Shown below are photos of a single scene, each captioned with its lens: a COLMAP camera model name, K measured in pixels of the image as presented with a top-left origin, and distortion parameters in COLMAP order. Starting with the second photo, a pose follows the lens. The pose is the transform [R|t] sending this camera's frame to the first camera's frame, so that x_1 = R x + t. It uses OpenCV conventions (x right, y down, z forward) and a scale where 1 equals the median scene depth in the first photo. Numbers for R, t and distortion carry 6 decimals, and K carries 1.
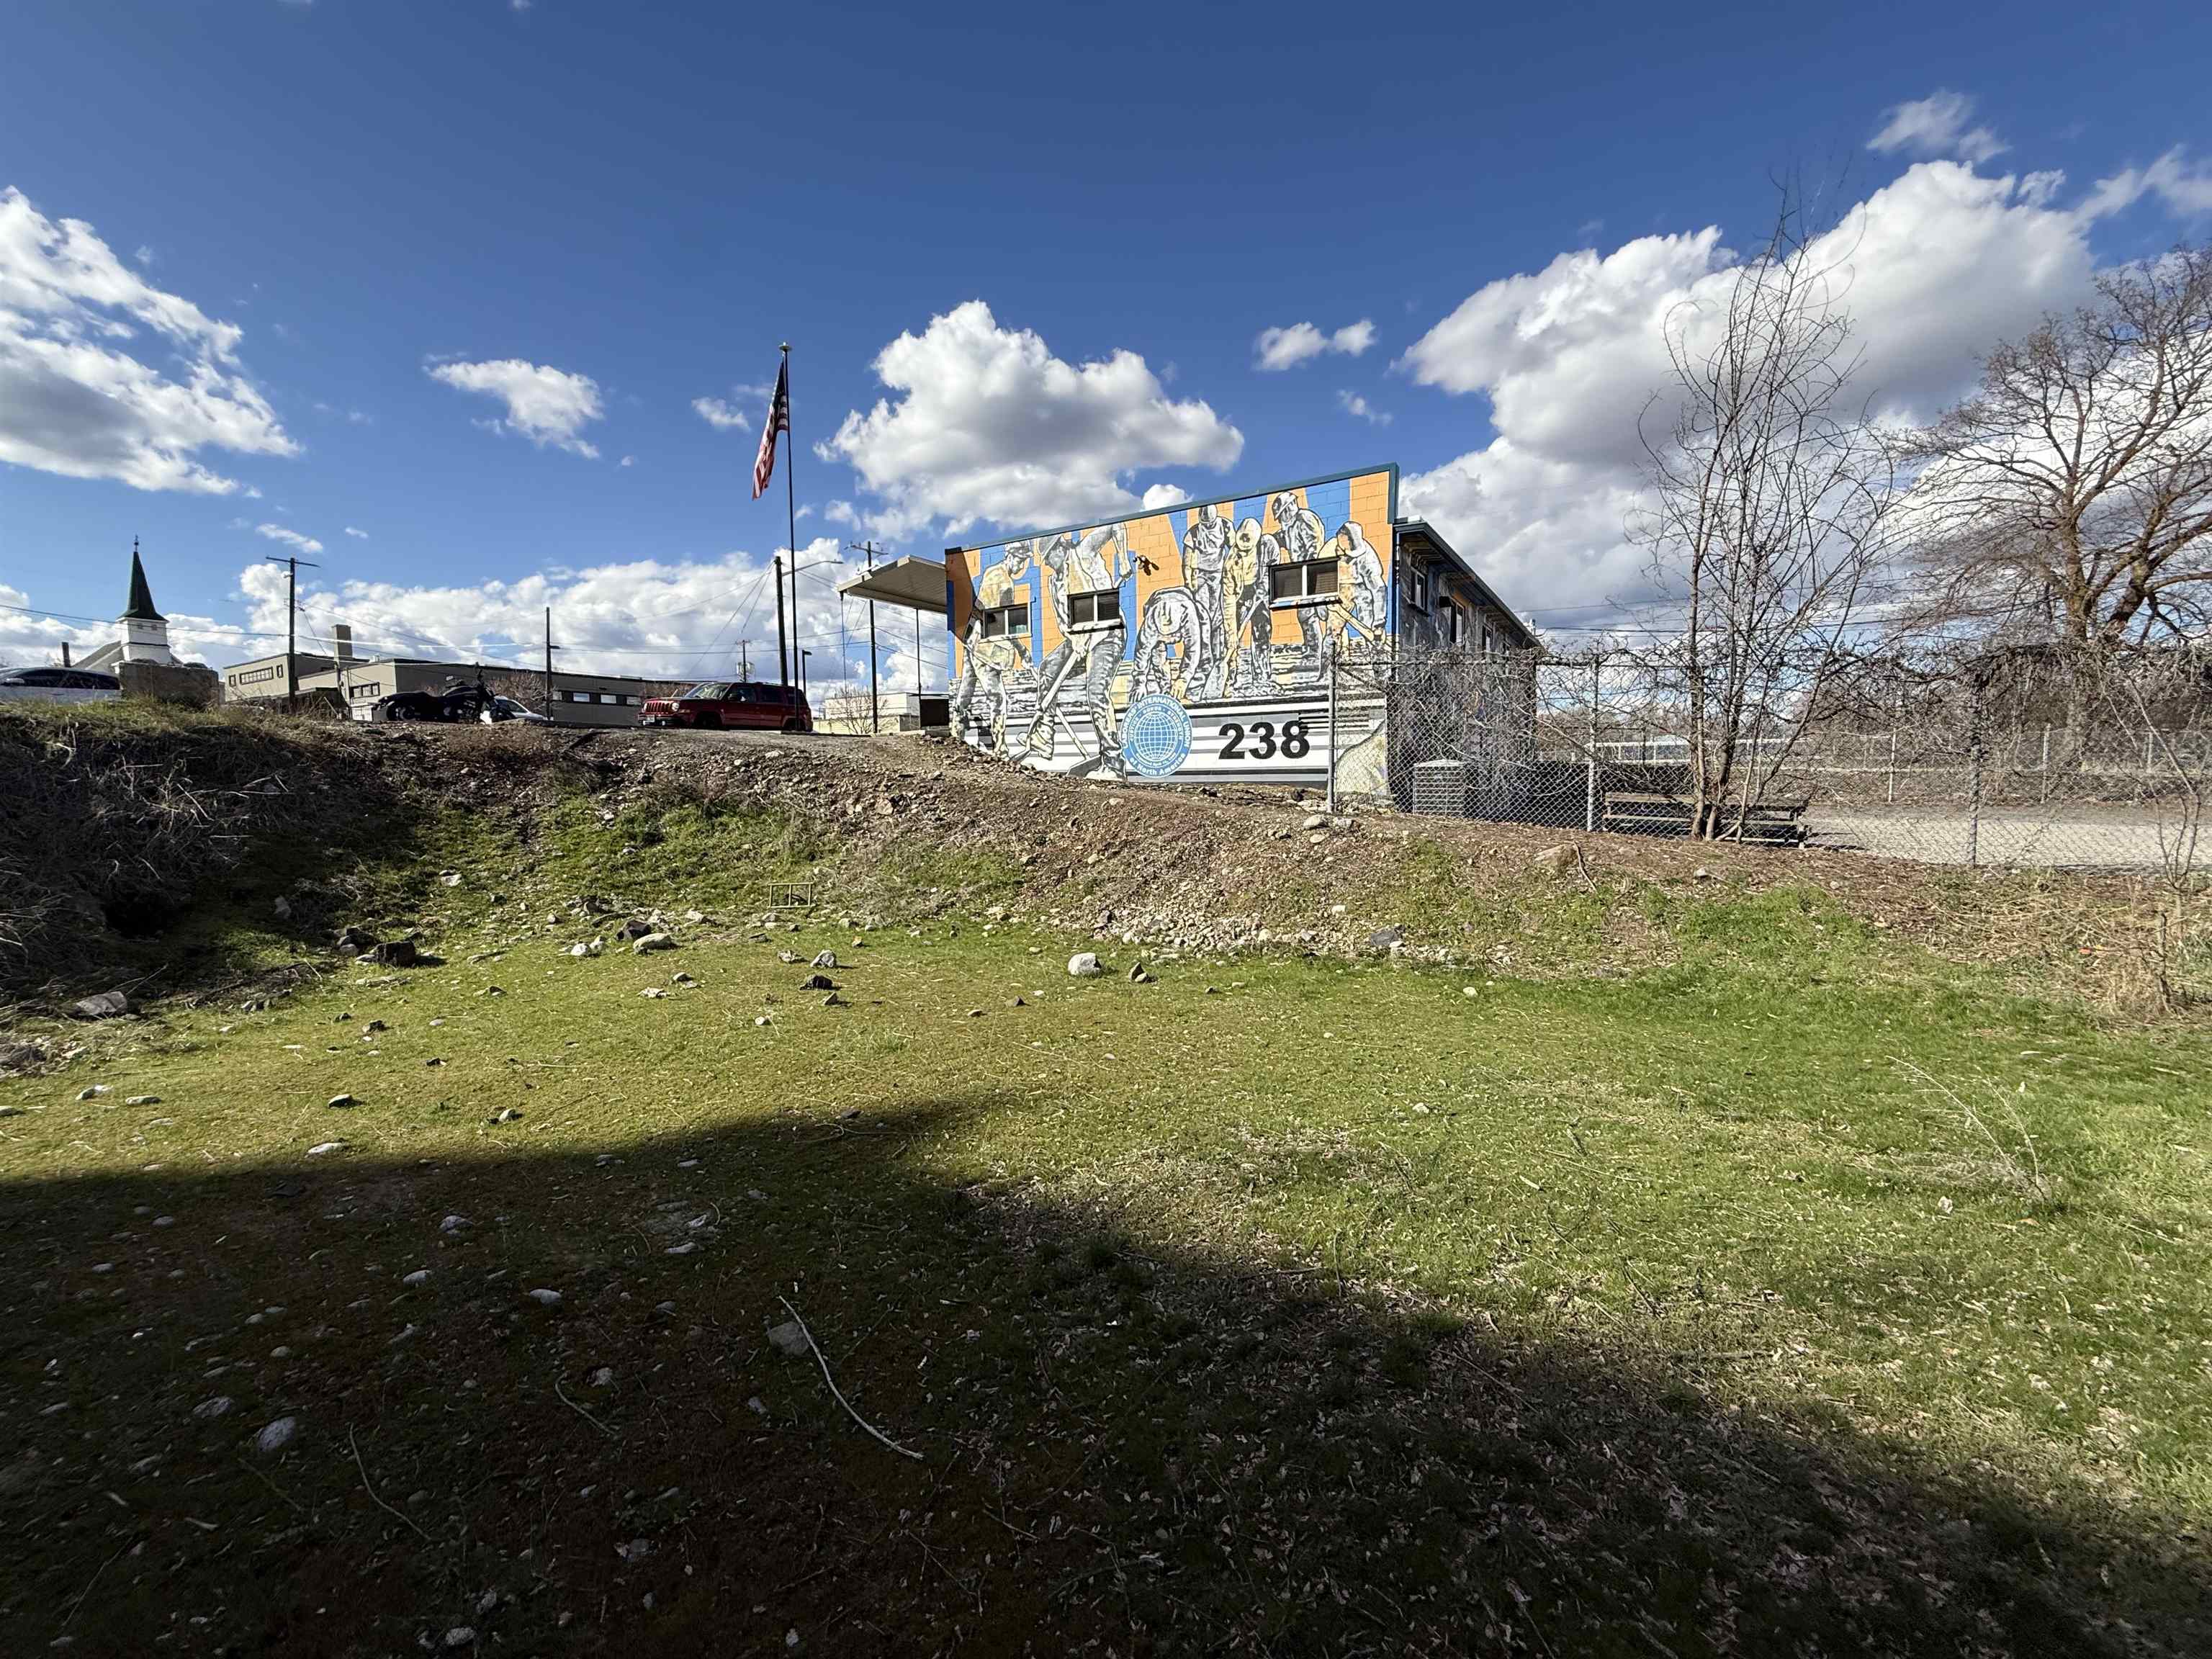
lens RADIAL K [[876.4, 0, 1097.2], [0, 876.4, 828.6], [0, 0, 1]] dist [0.001921, 0.000020]
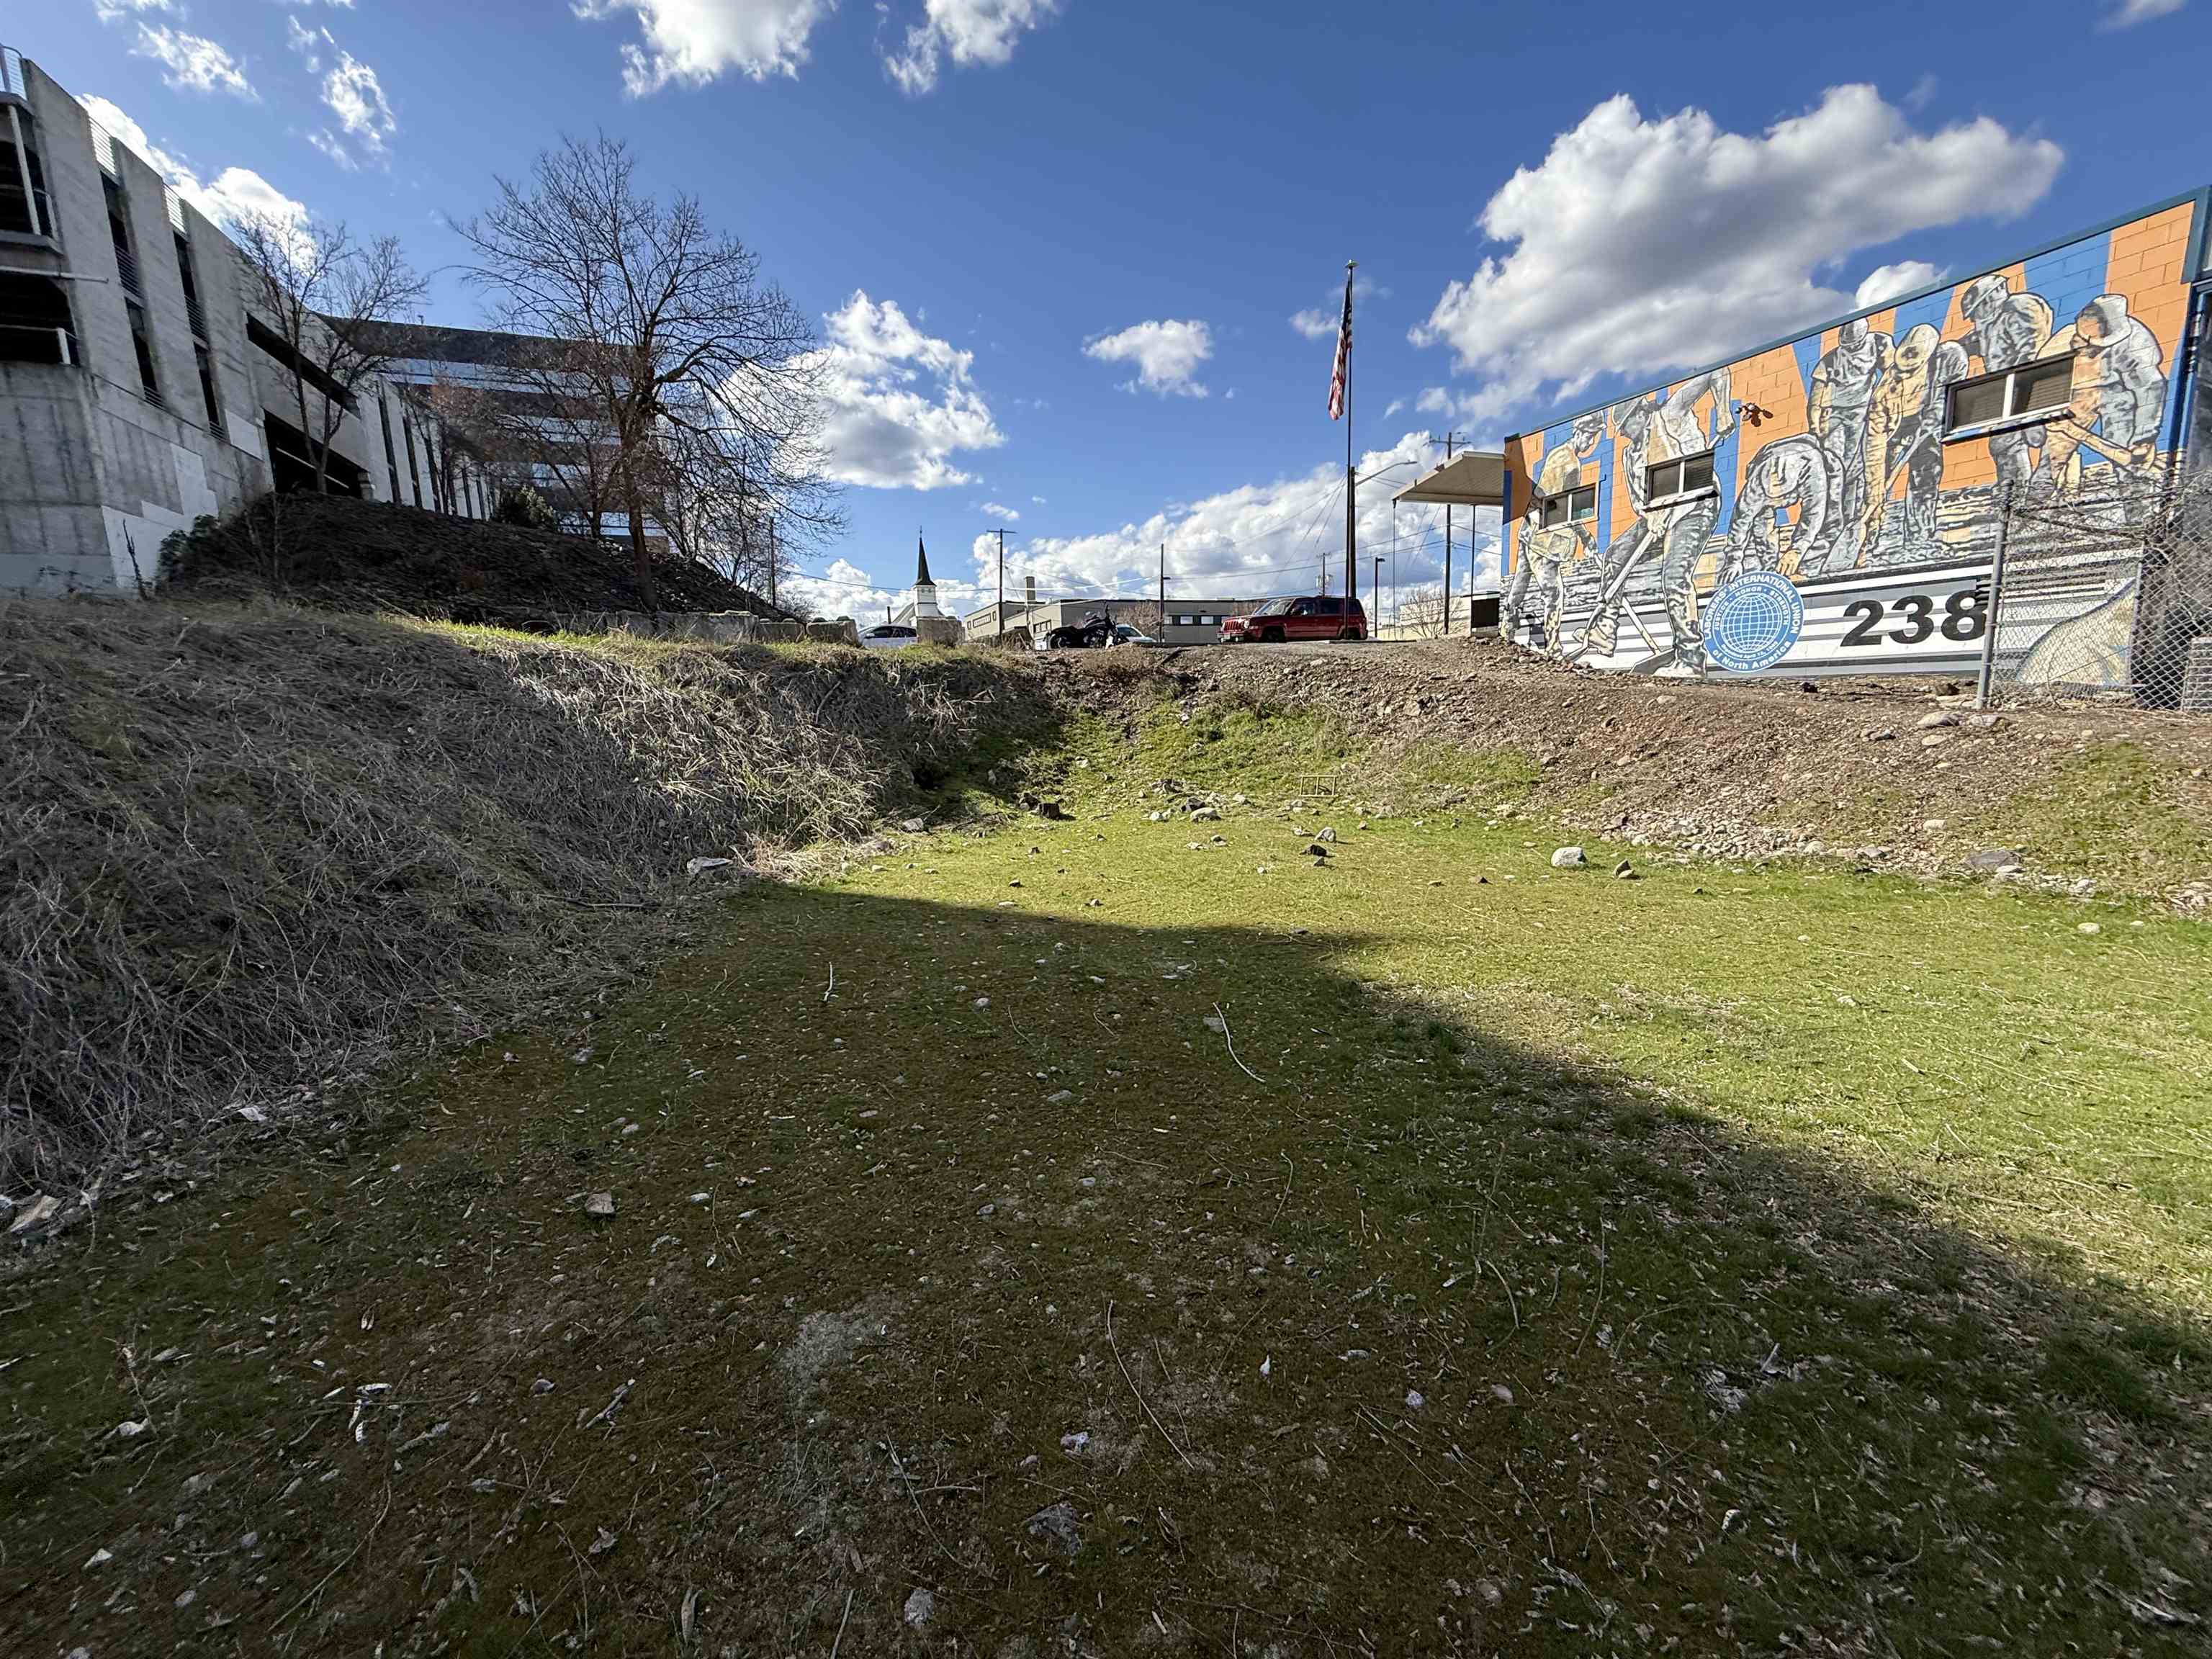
lens RADIAL K [[882.1, 0, 1106.7], [0, 882.1, 832.6], [0, 0, 1]] dist [0.001237, -0.000088]
pose [[0.810978, 0.071874, -0.580645, 0.072861], [-0.010350, 0.994033, 0.108589, 0.010125], [0.584985, -0.082054, 0.806883, -0.071356]]
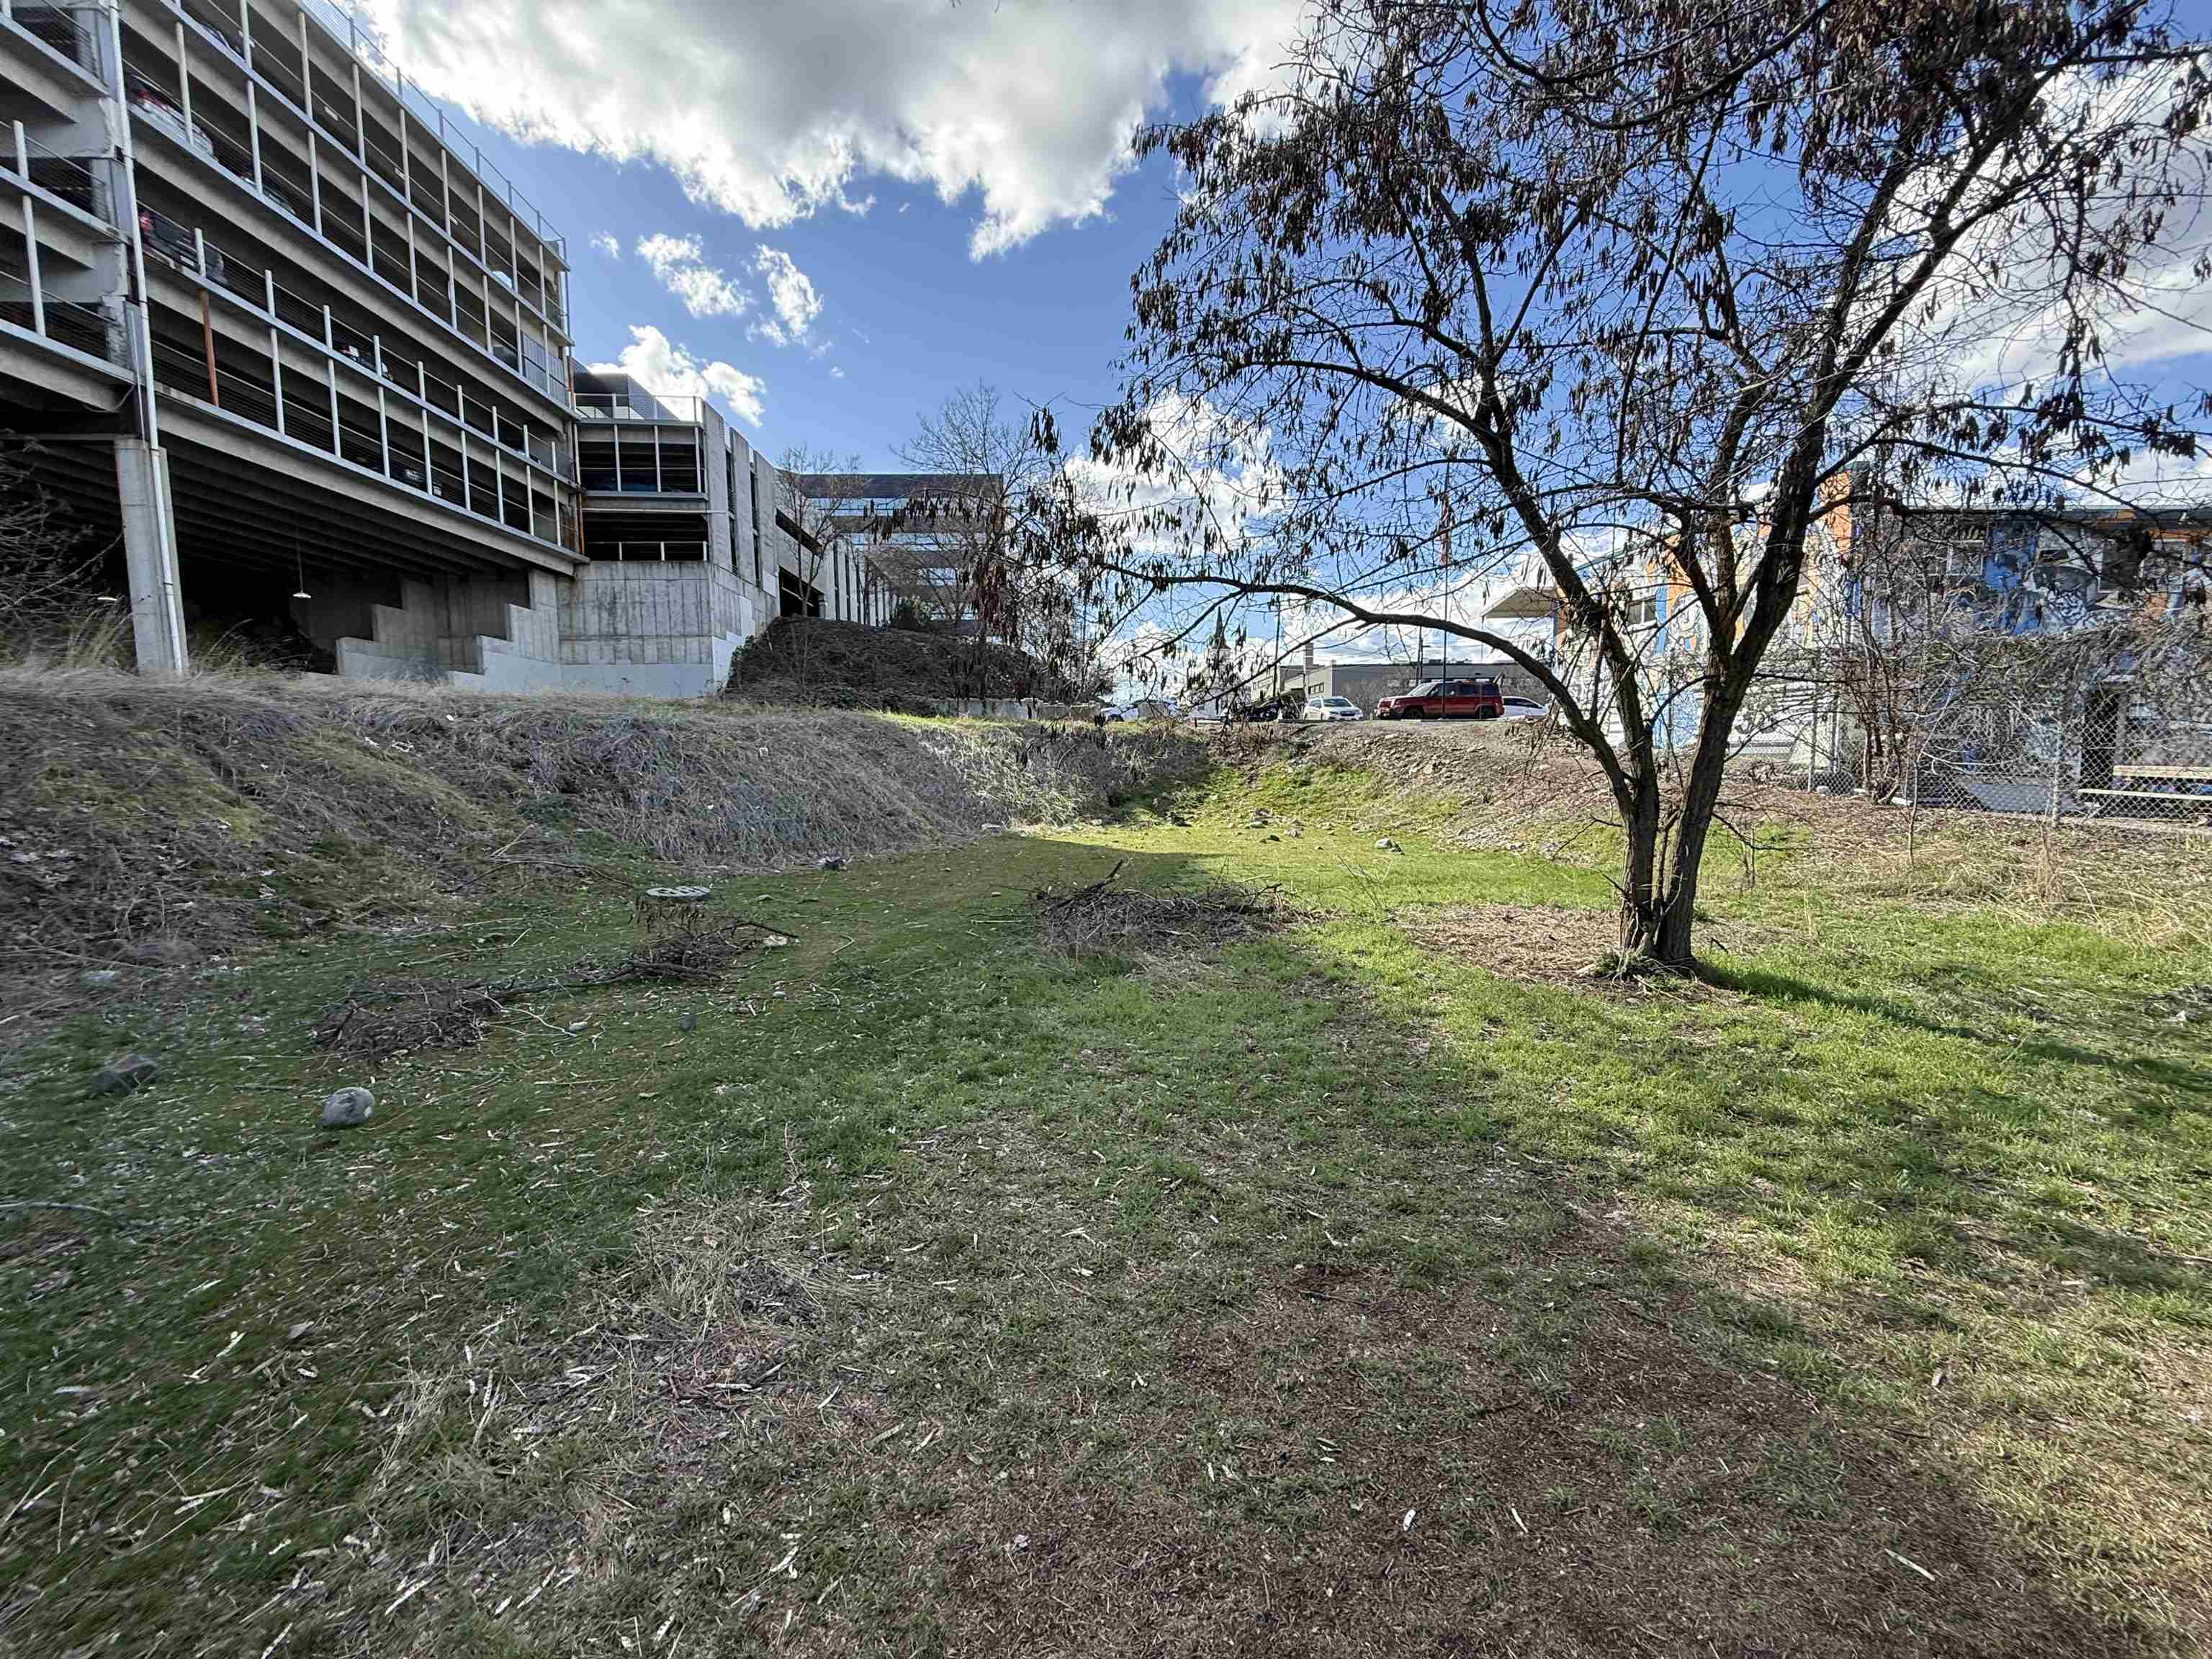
lens RADIAL K [[897.2, 0, 1105.0], [0, 897.2, 797.8], [0, 0, 1]] dist [-0.000271, 0.000154]
pose [[0.569455, 0.040878, -0.821006, 0.644014], [-0.045393, 0.998803, 0.018246, 0.020904], [0.820768, 0.026877, 0.570629, -0.346609]]
